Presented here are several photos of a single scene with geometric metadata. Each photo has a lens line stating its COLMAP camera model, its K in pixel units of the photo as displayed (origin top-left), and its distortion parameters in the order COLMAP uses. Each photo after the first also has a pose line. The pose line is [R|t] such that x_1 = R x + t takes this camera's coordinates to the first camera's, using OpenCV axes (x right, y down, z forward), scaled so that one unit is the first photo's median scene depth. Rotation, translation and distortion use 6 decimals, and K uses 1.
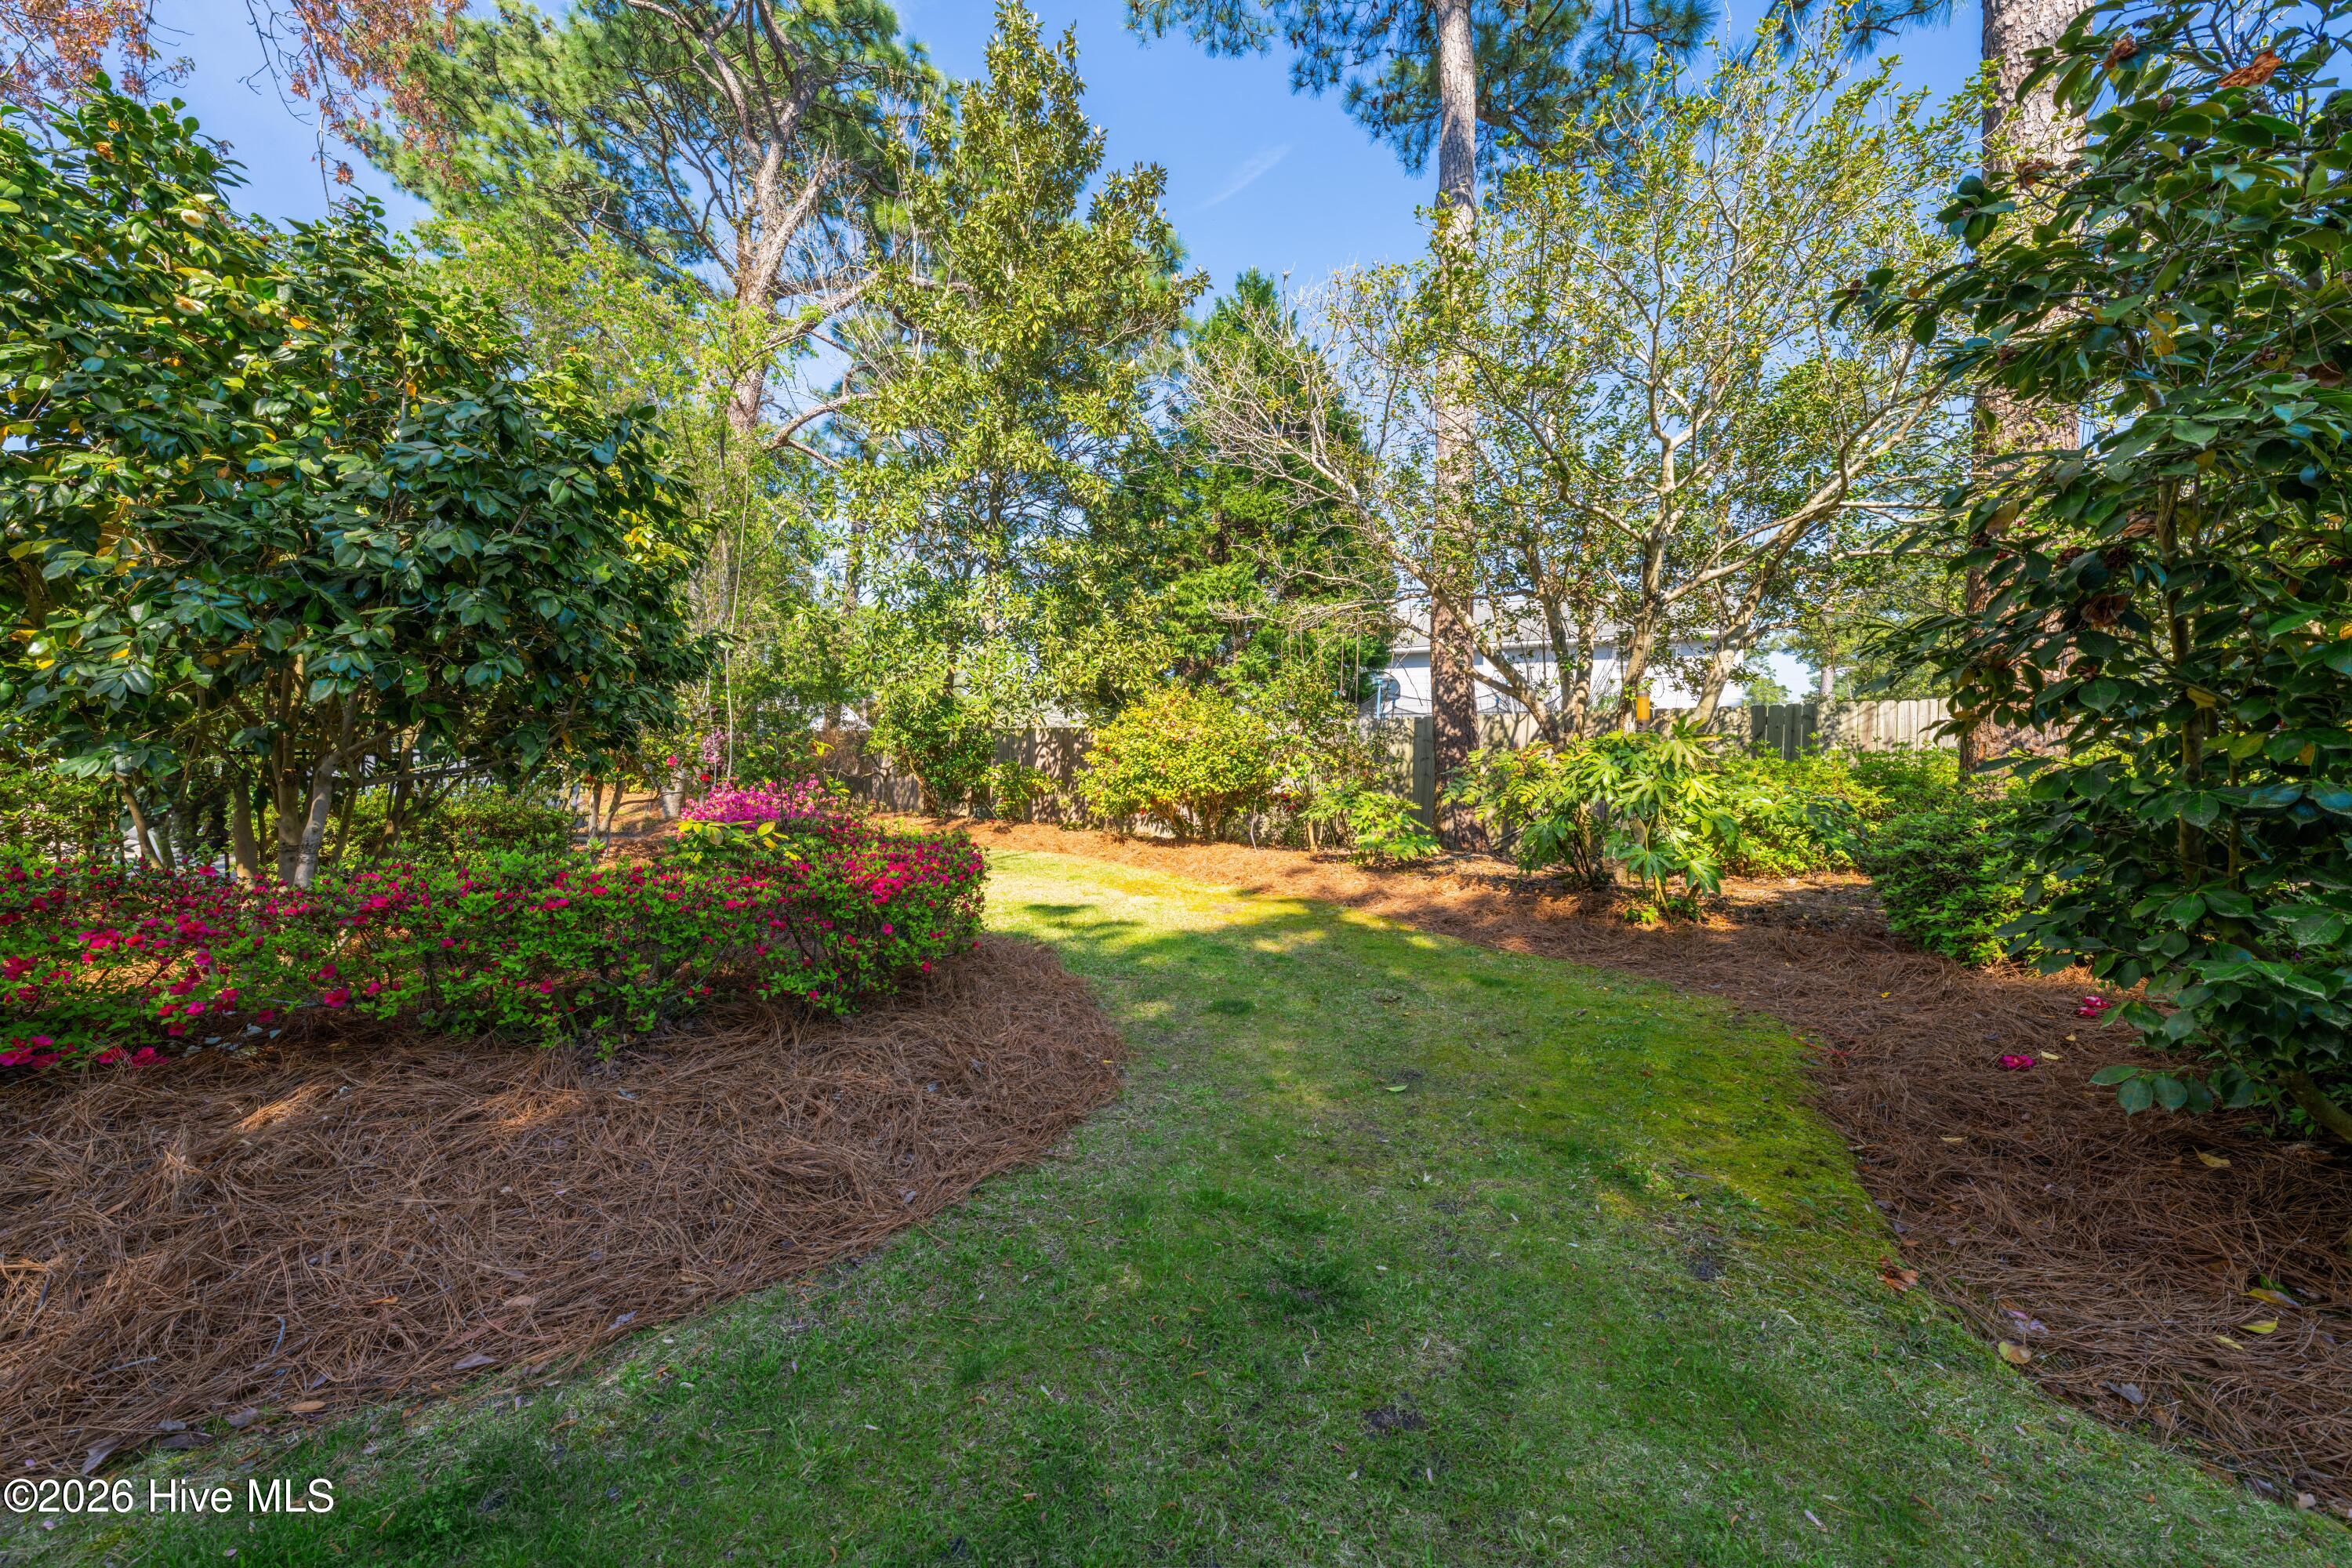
lens RADIAL K [[817.2, 0, 1176.3], [0, 817.2, 774.9], [0, 0, 1]] dist [0.000399, 0.000019]
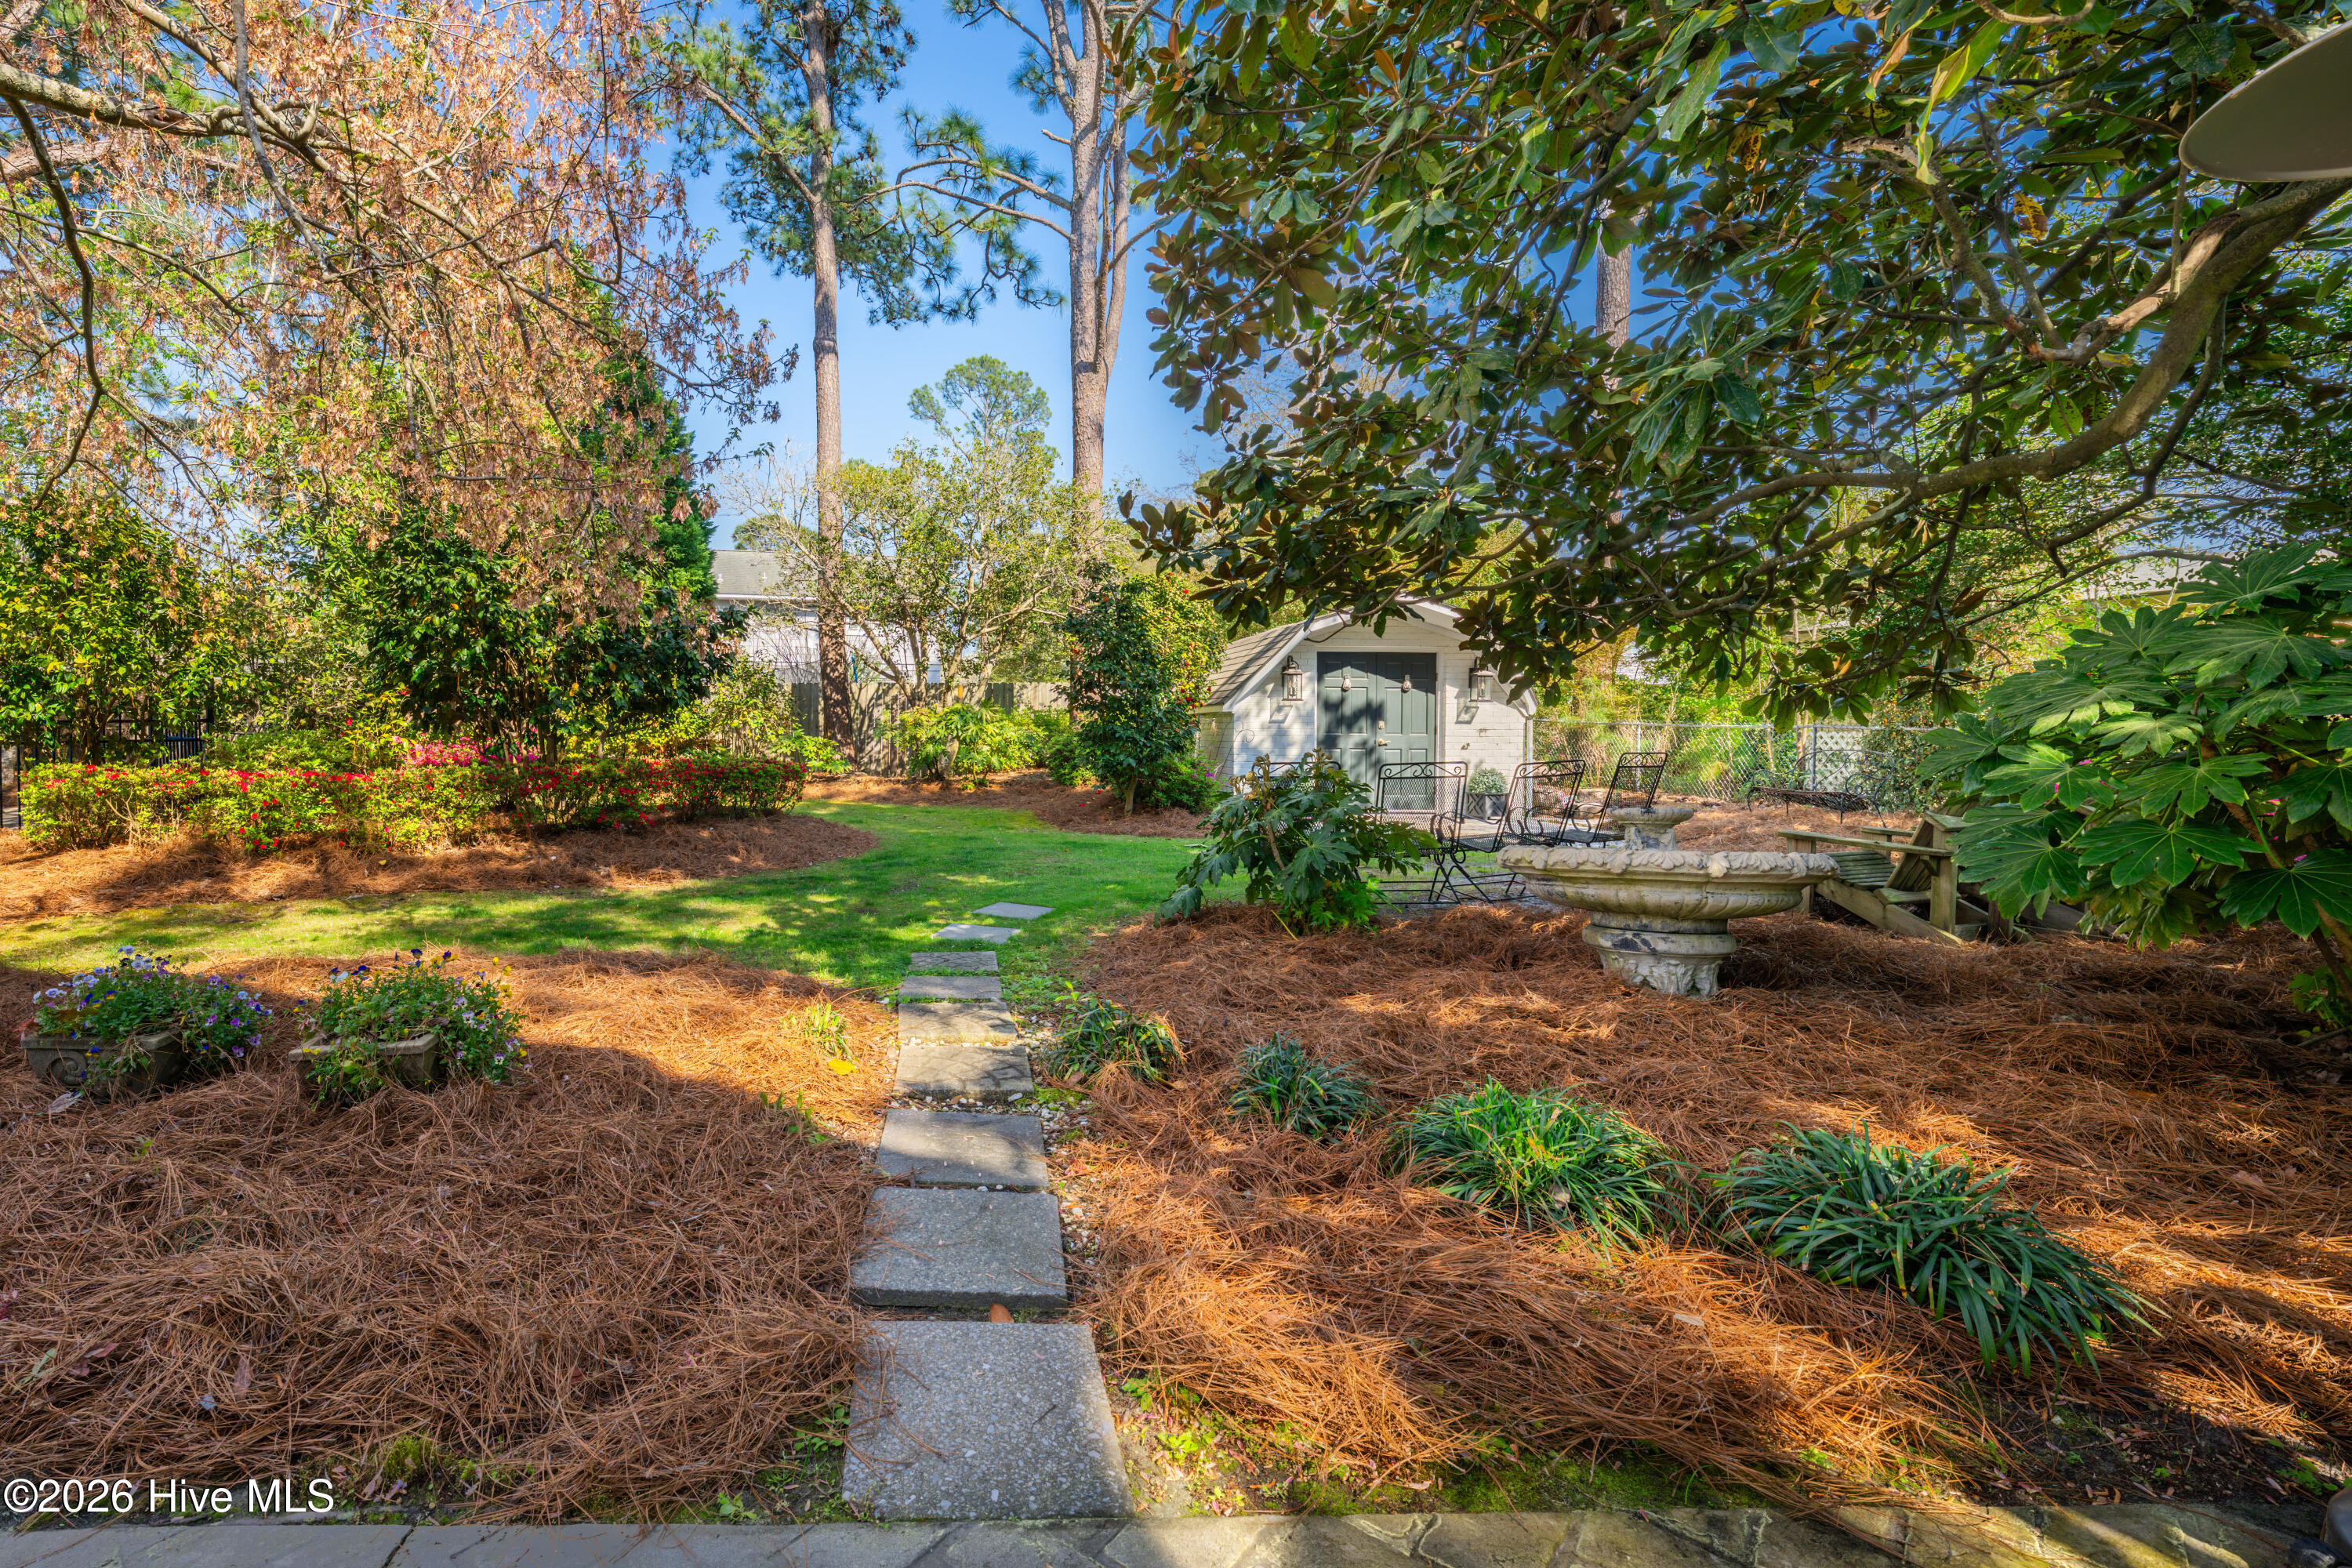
lens RADIAL K [[881.4, 0, 1175.7], [0, 881.4, 782.1], [0, 0, 1]] dist [0.000000, 0.000000]
pose [[0.631816, -0.059749, 0.772812, -0.808030], [0.004115, 0.997269, 0.073738, -0.014234], [-0.775107, -0.043408, 0.630337, -0.833109]]
